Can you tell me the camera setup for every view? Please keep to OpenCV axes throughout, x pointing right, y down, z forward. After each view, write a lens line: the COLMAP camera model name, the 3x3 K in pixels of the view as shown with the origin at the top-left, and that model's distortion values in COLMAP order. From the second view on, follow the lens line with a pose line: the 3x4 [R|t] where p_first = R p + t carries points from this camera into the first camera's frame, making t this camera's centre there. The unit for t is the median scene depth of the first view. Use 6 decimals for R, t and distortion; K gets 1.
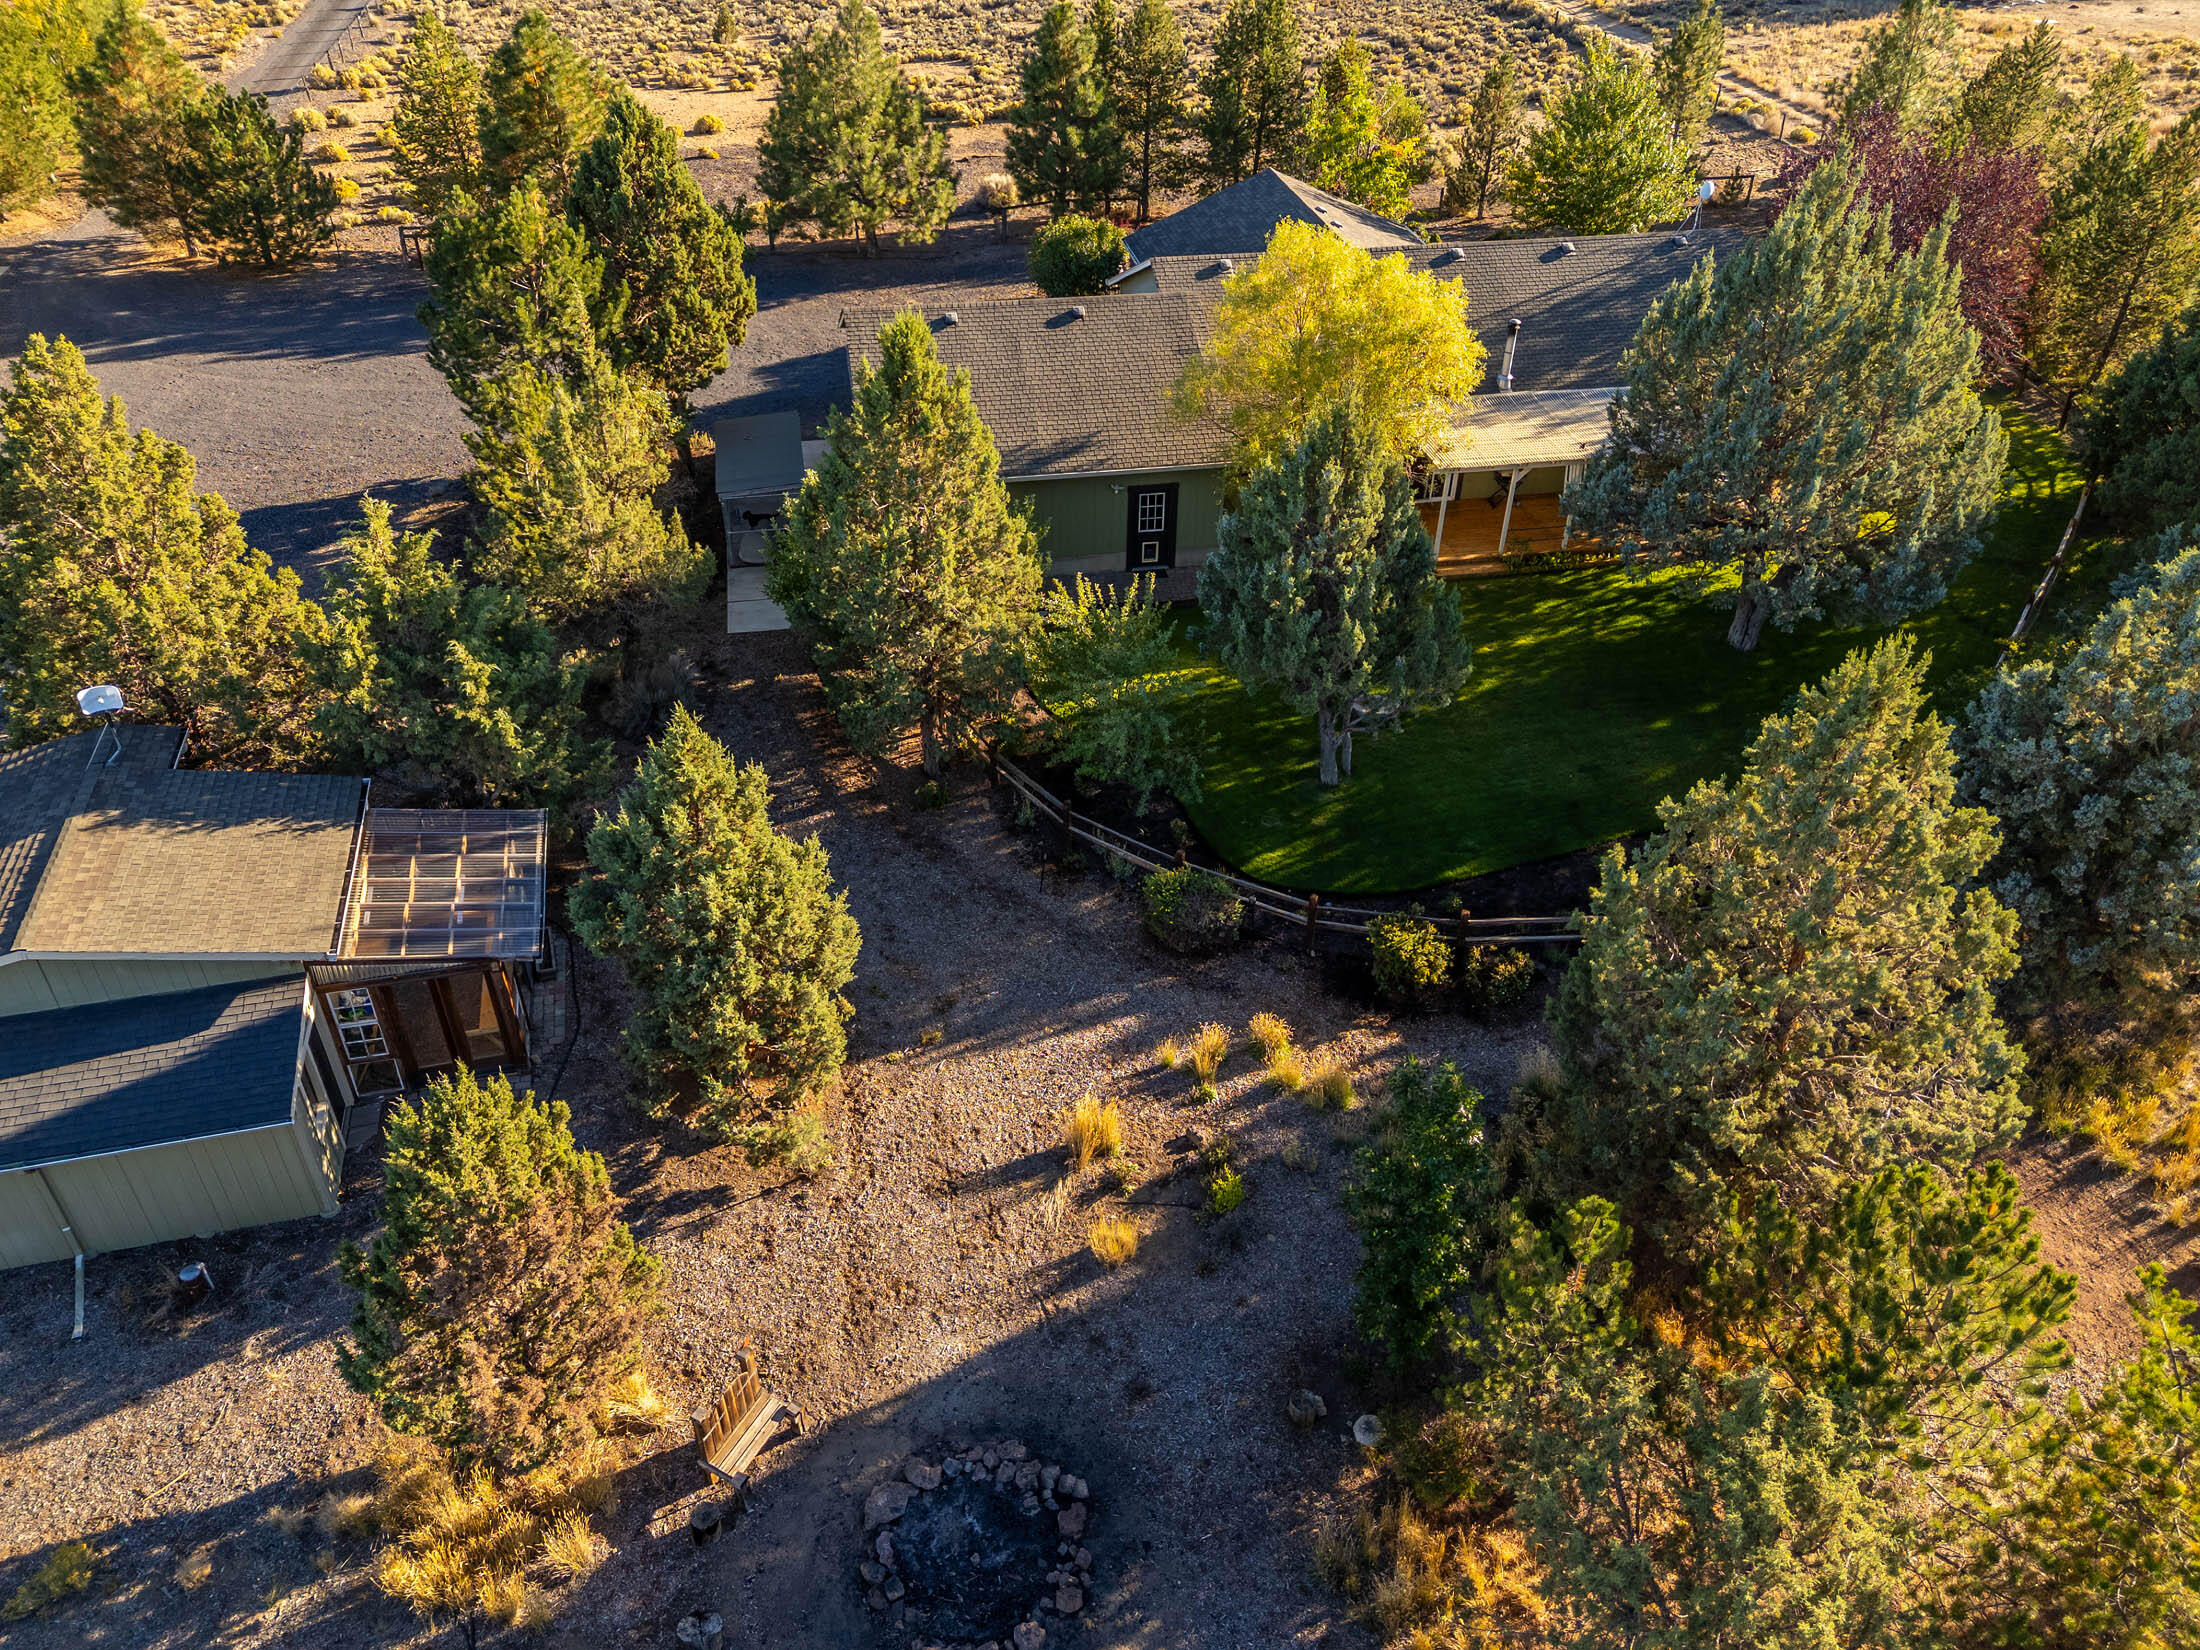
lens RADIAL K [[1645.1, 0, 1099.8], [0, 1645.1, 823.0], [0, 0, 1]] dist [0.087004, -0.060325]
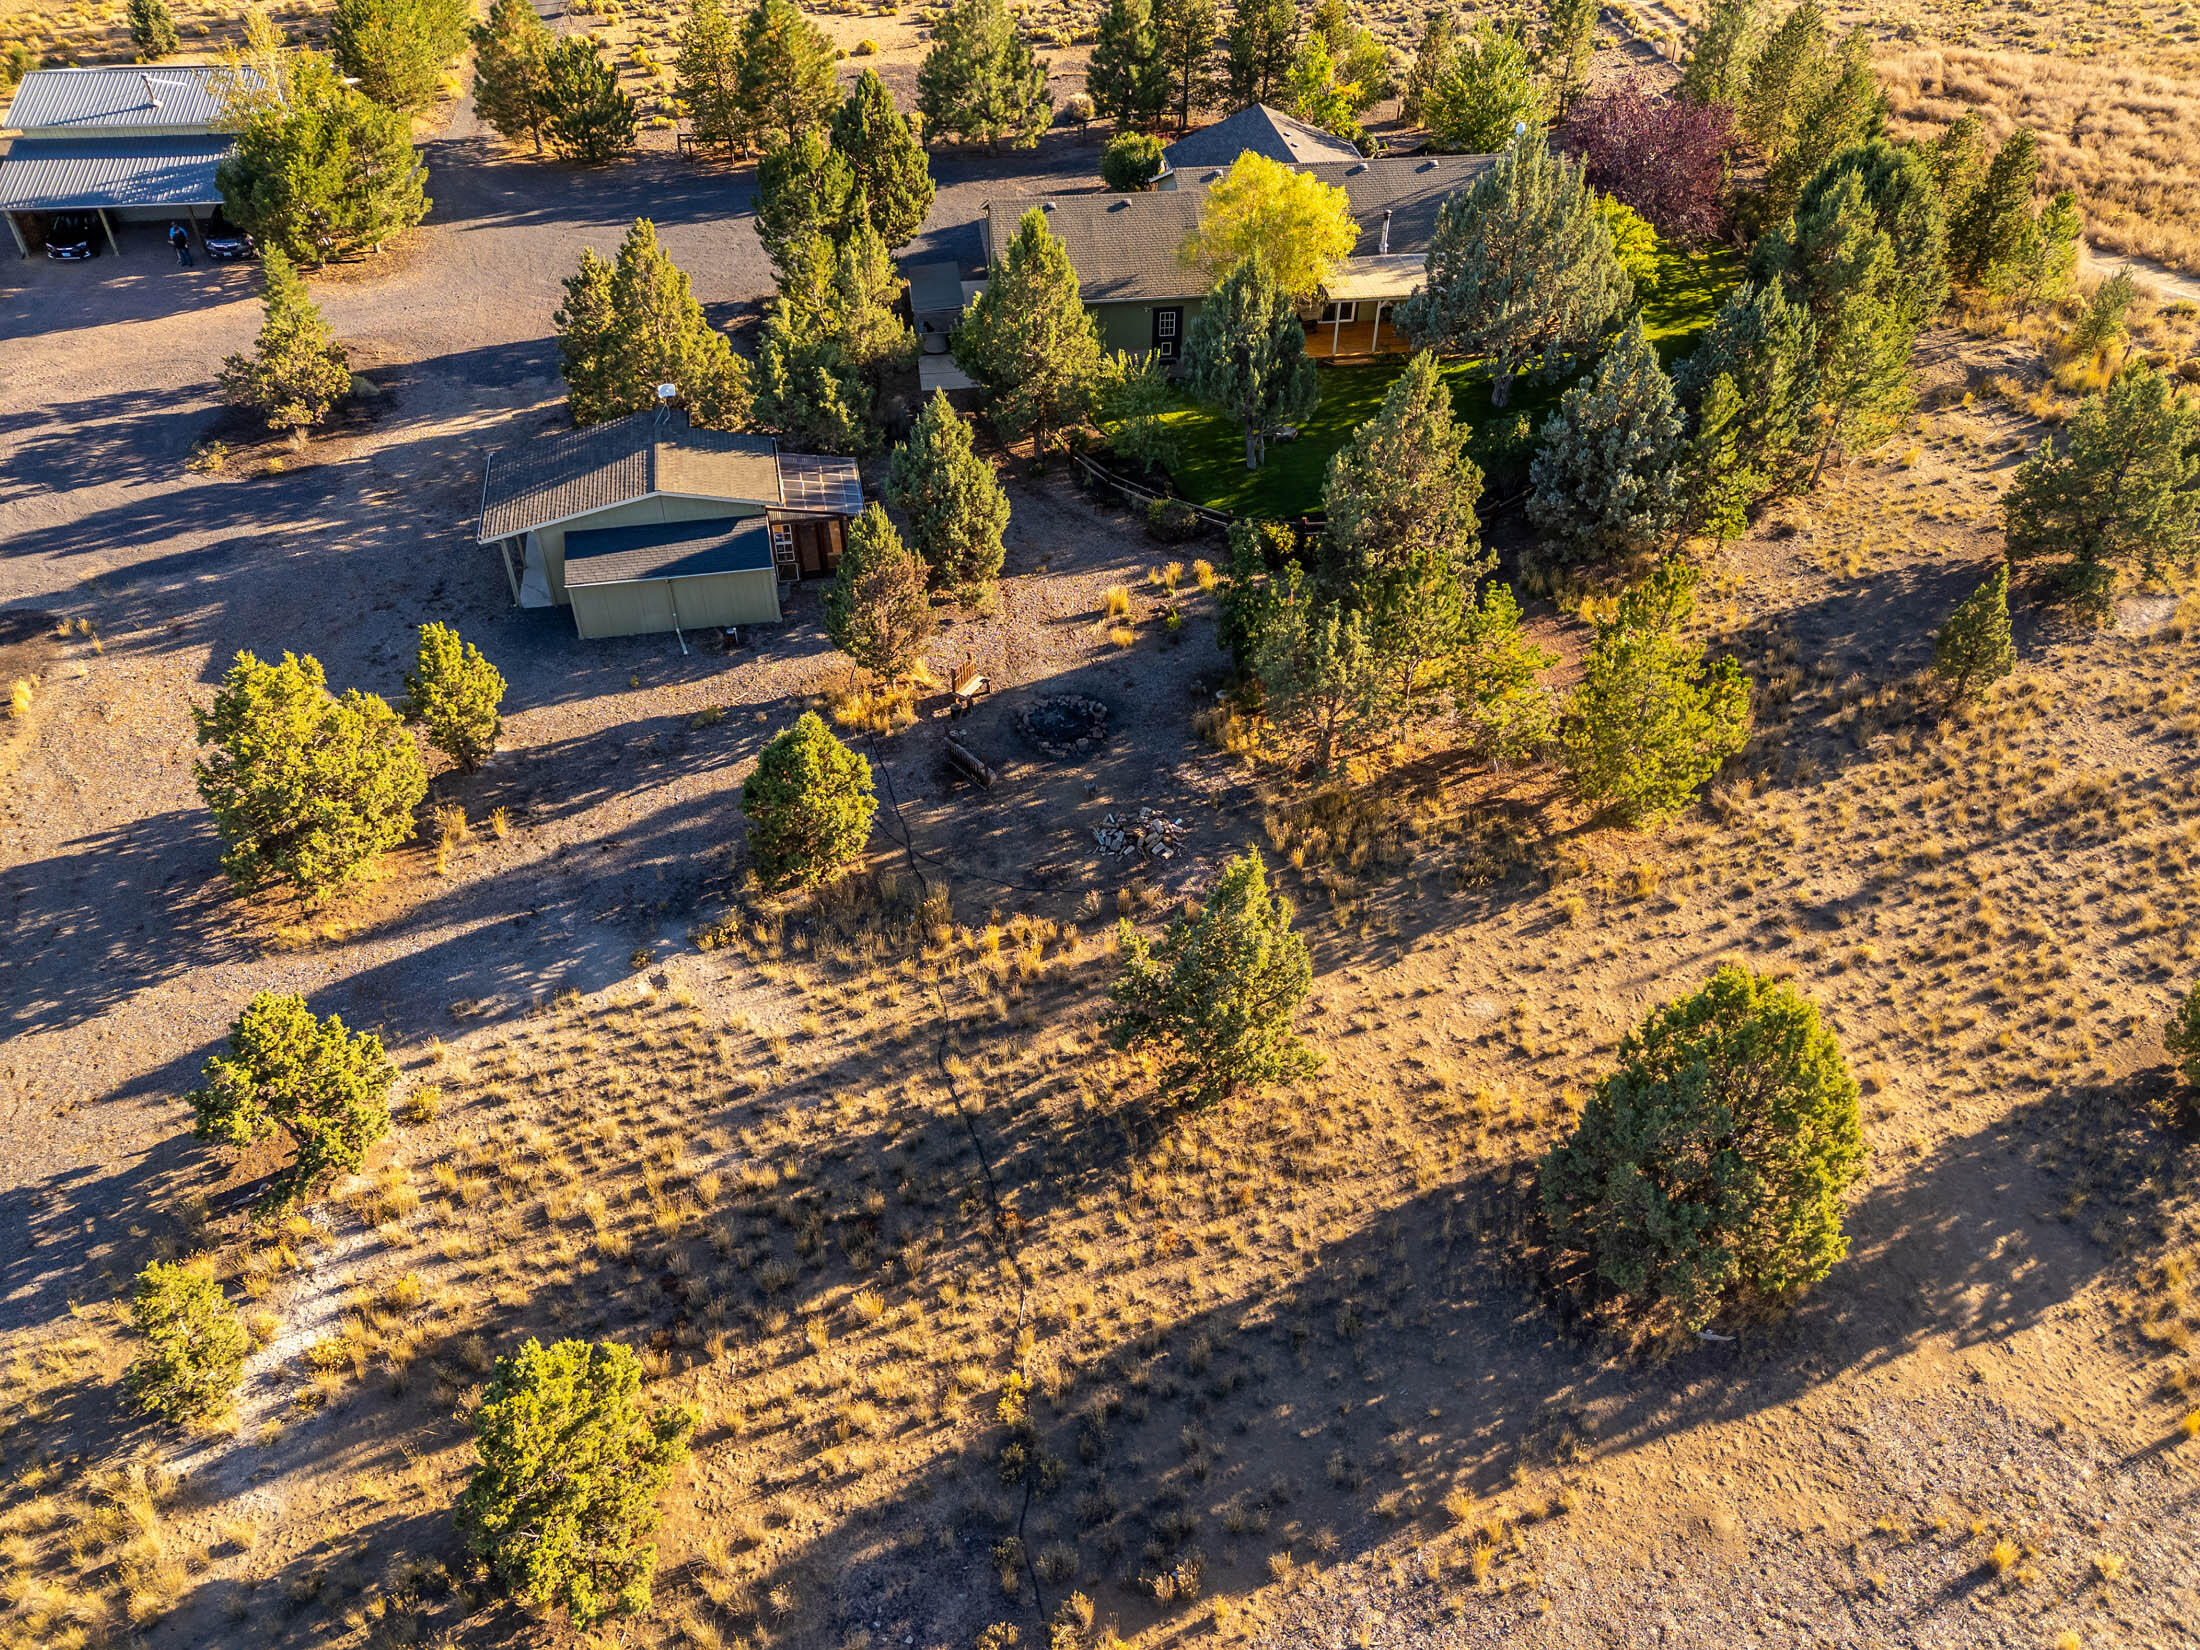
lens RADIAL K [[1645.1, 0, 1099.8], [0, 1645.1, 823.0], [0, 0, 1]] dist [0.087004, -0.060325]
pose [[0.998925, 0.025469, -0.038732, 0.042804], [-0.022581, 0.997057, 0.073266, 0.205810], [0.040484, -0.072312, 0.996560, -0.763194]]
